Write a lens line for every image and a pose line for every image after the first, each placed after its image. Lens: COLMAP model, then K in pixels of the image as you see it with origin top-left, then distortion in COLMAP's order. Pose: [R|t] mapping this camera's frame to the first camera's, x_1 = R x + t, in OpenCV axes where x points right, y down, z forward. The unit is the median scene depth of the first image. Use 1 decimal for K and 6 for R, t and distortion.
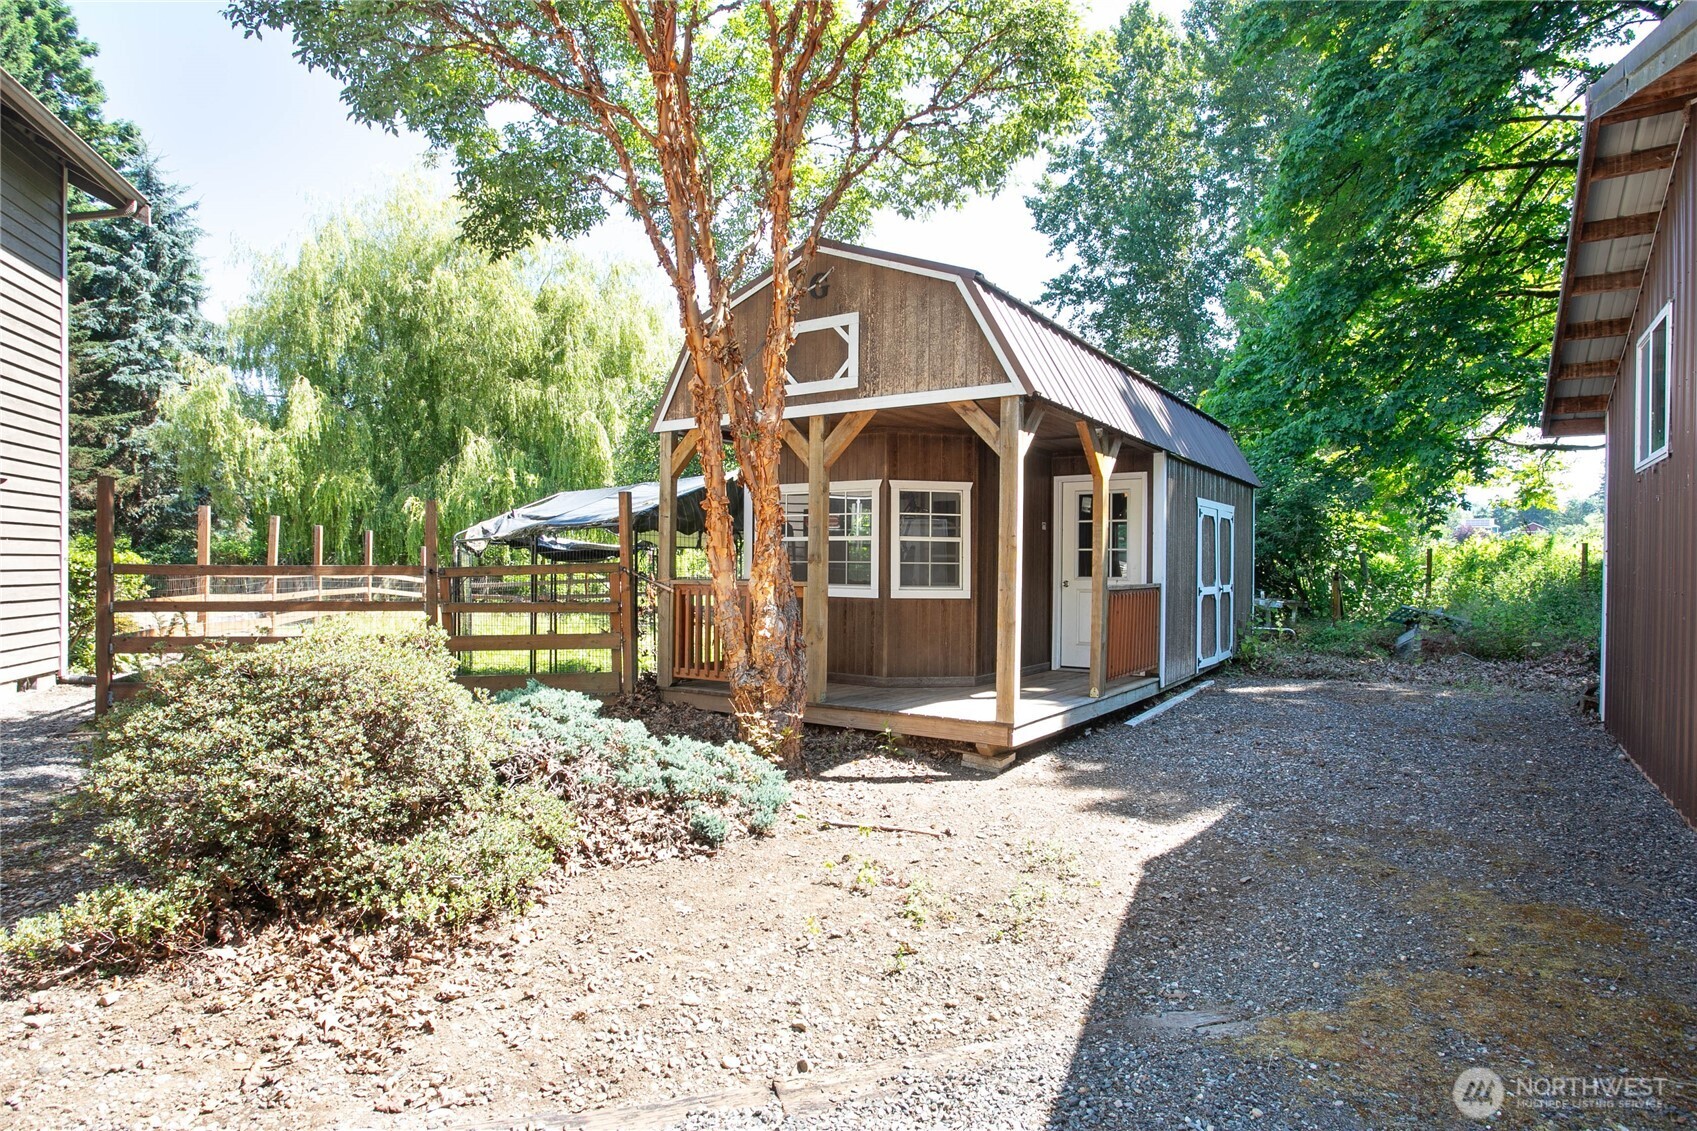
lens RADIAL K [[942.5, 0, 845.1], [0, 942.5, 563.7], [0, 0, 1]] dist [-0.045887, 0.001048]
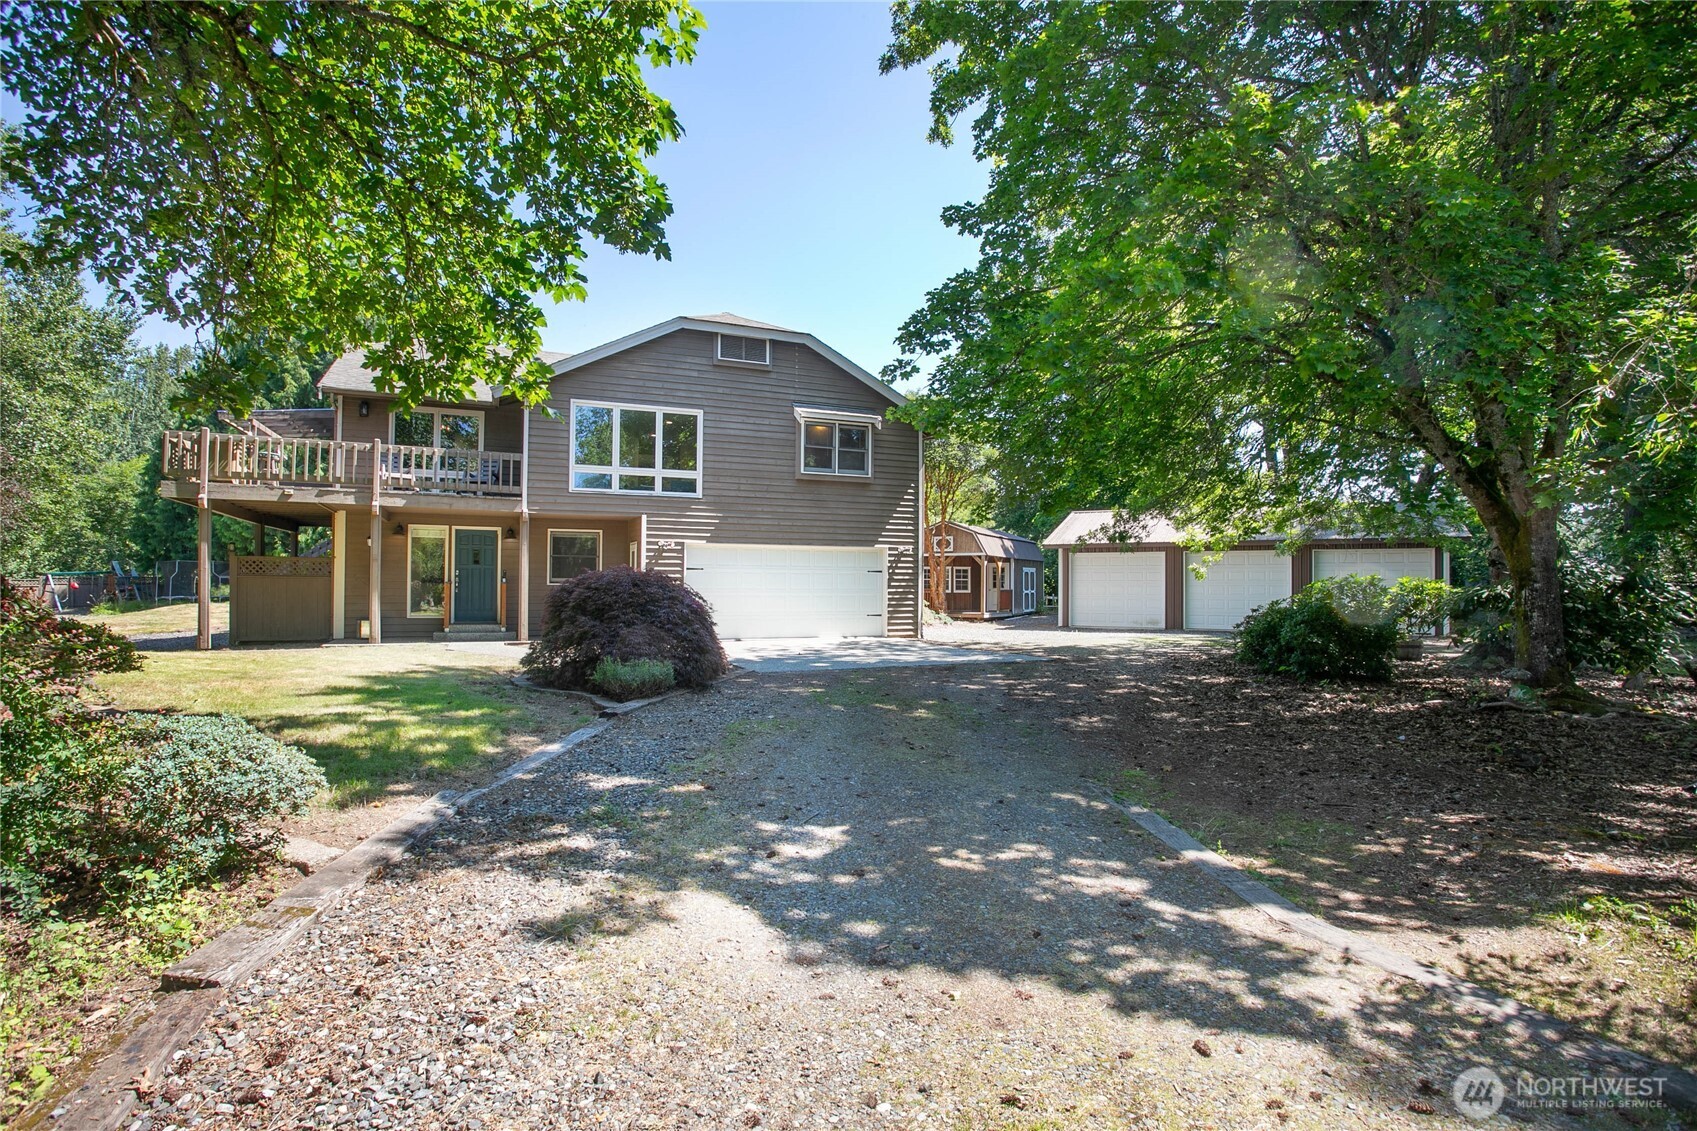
lens RADIAL K [[843.1, 0, 850.3], [0, 843.1, 567.8], [0, 0, 1]] dist [-0.032499, -0.000179]
pose [[0.995277, -0.001195, 0.097064, -0.728980], [0.003116, 0.999802, -0.019642, -0.004179], [-0.097021, 0.019851, 0.995084, -2.597454]]
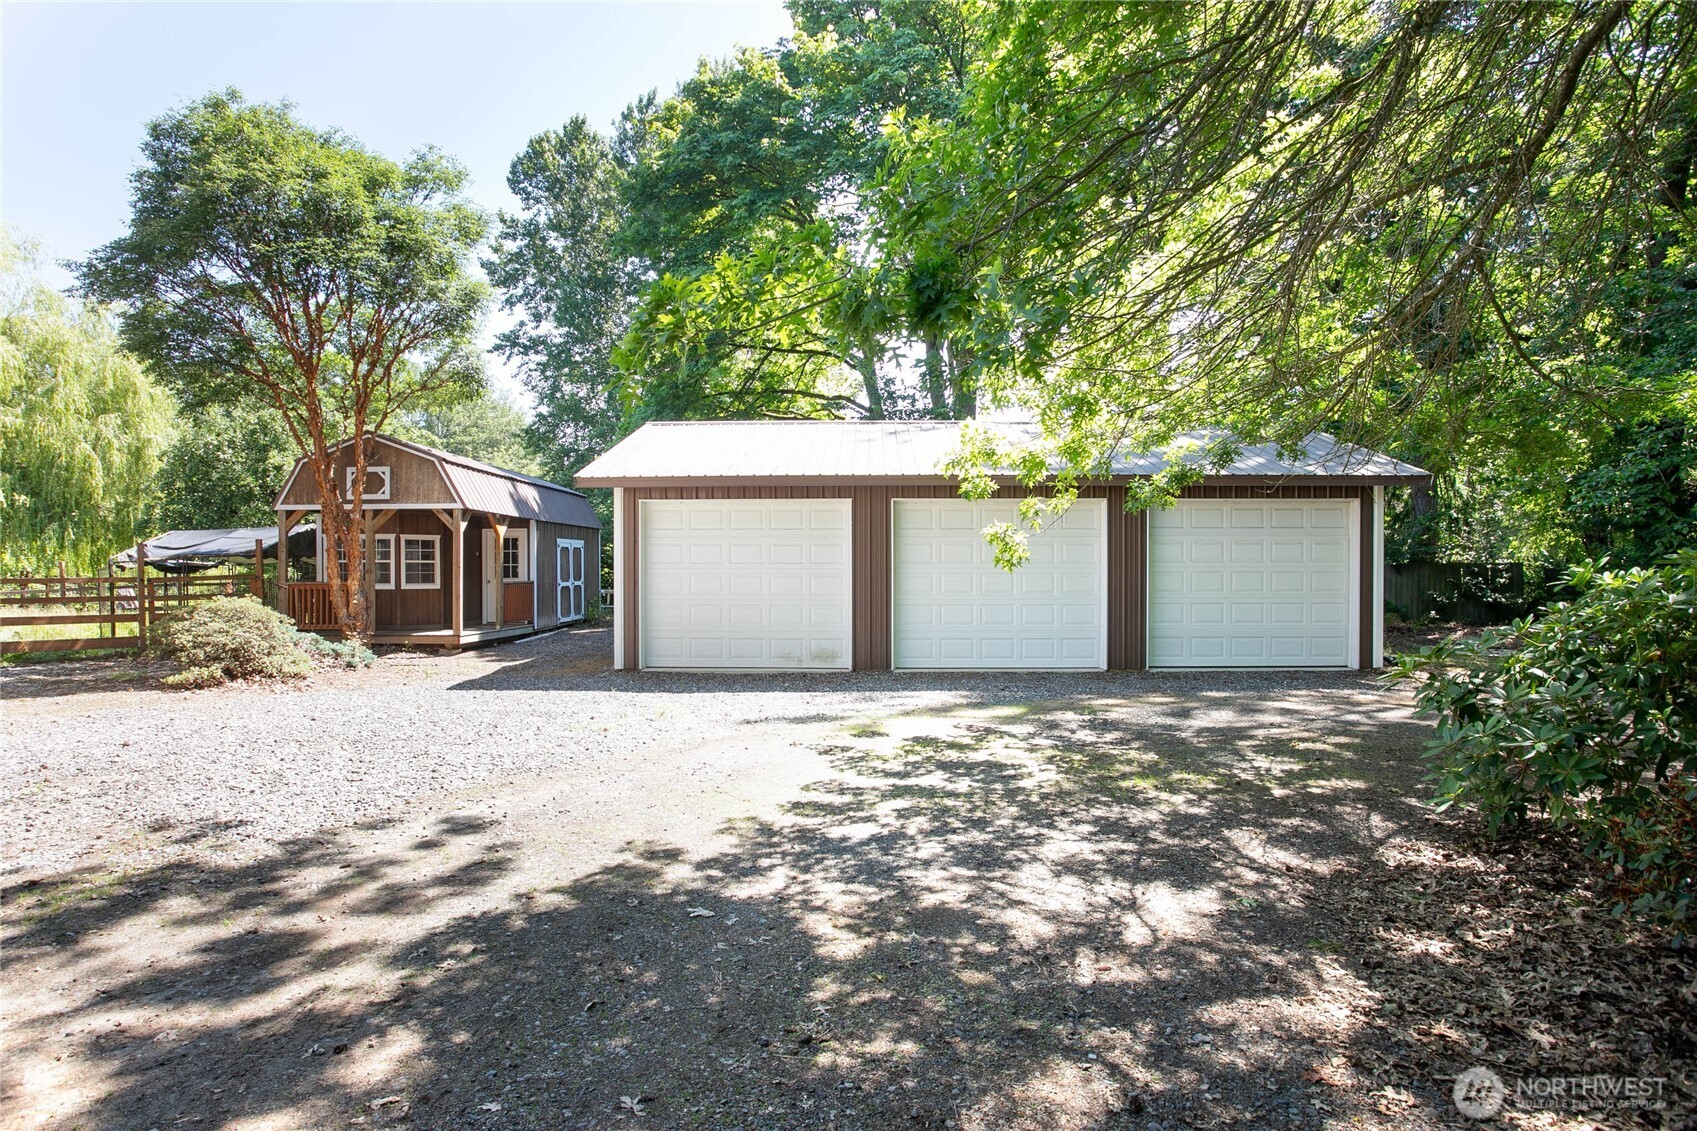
lens RADIAL K [[942.5, 0, 849.6], [0, 942.5, 567.4], [0, 0, 1]] dist [-0.045887, 0.001048]
pose [[0.848139, -0.010114, 0.529677, -0.180893], [0.009768, 0.999946, 0.003454, -0.009161], [-0.529684, 0.002245, 0.848192, -1.162020]]
